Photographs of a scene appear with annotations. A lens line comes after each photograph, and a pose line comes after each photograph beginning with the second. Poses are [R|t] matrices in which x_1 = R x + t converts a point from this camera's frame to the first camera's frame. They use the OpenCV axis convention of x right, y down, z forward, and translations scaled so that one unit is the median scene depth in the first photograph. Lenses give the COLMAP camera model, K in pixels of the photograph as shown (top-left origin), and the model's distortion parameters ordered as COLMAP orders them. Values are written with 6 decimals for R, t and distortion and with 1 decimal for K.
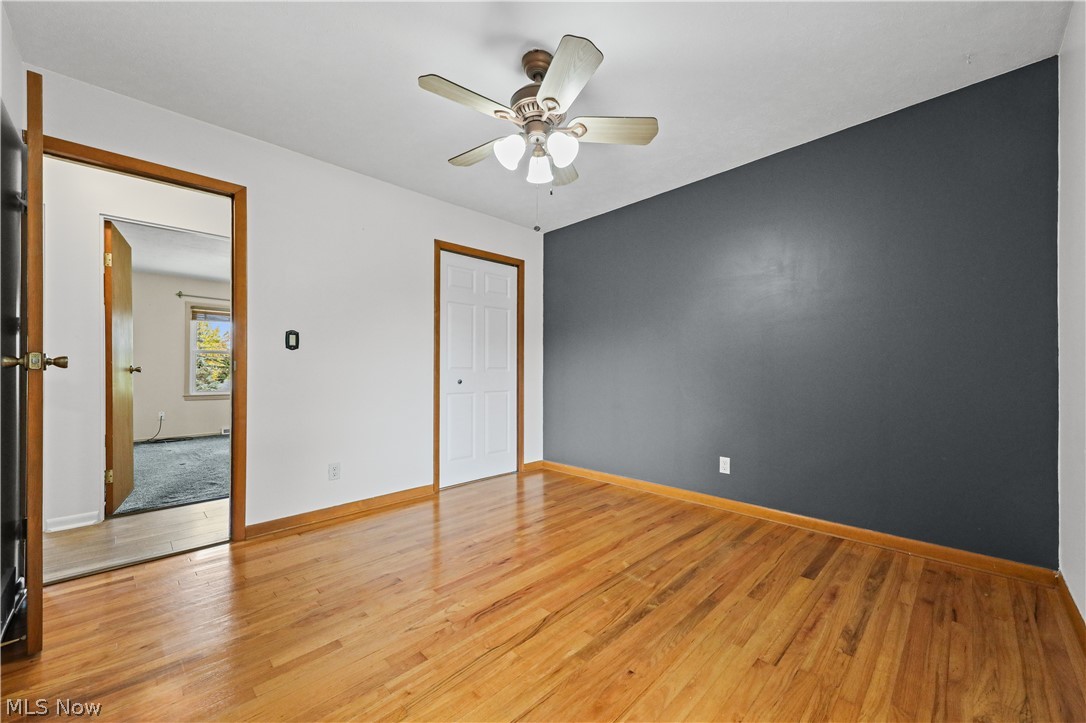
lens RADIAL K [[425.8, 0, 543.4], [0, 425.8, 369.2], [0, 0, 1]] dist [0.023756, -0.000054]
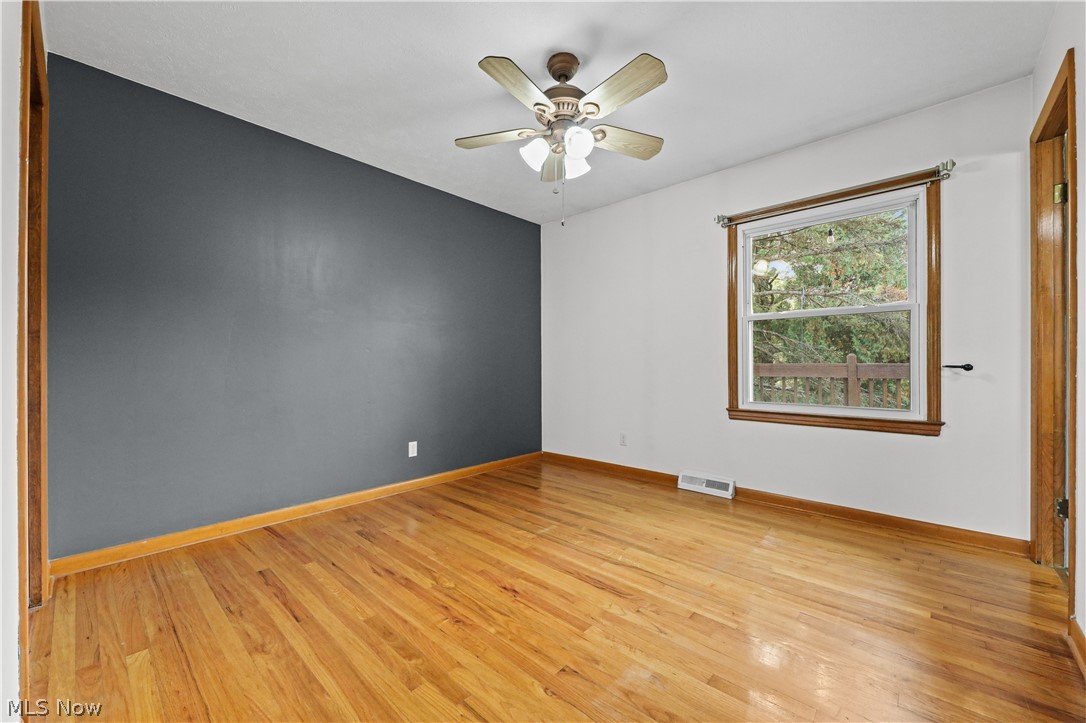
lens RADIAL K [[405.9, 0, 563.2], [0, 405.9, 357.8], [0, 0, 1]] dist [-0.000382, 0.000015]
pose [[-0.070805, 0.022240, 0.997242, -0.782877], [-0.003784, 0.999738, -0.022564, 0.015447], [-0.997483, -0.005371, -0.070702, 0.839551]]
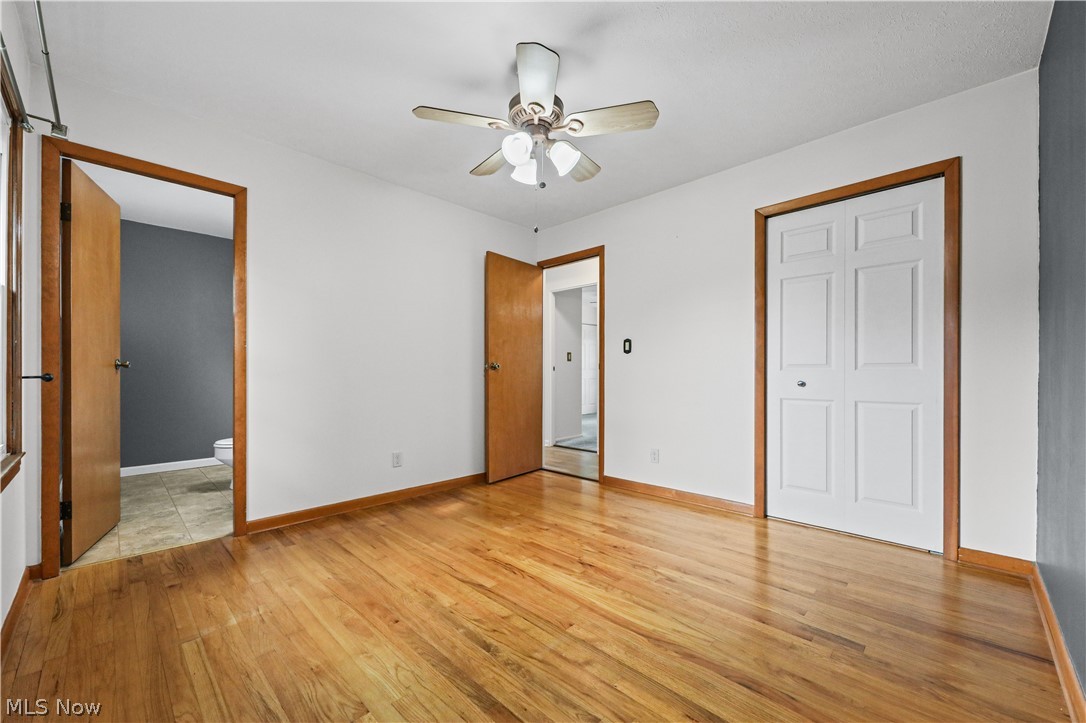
lens RADIAL K [[433.5, 0, 539.5], [0, 433.5, 369.2], [0, 0, 1]] dist [0.001647, -0.000028]
pose [[-0.008156, -0.001808, -0.999965, 0.793749], [0.005843, 0.999981, -0.001856, 0.003739], [0.999950, -0.005858, -0.008145, 0.796784]]
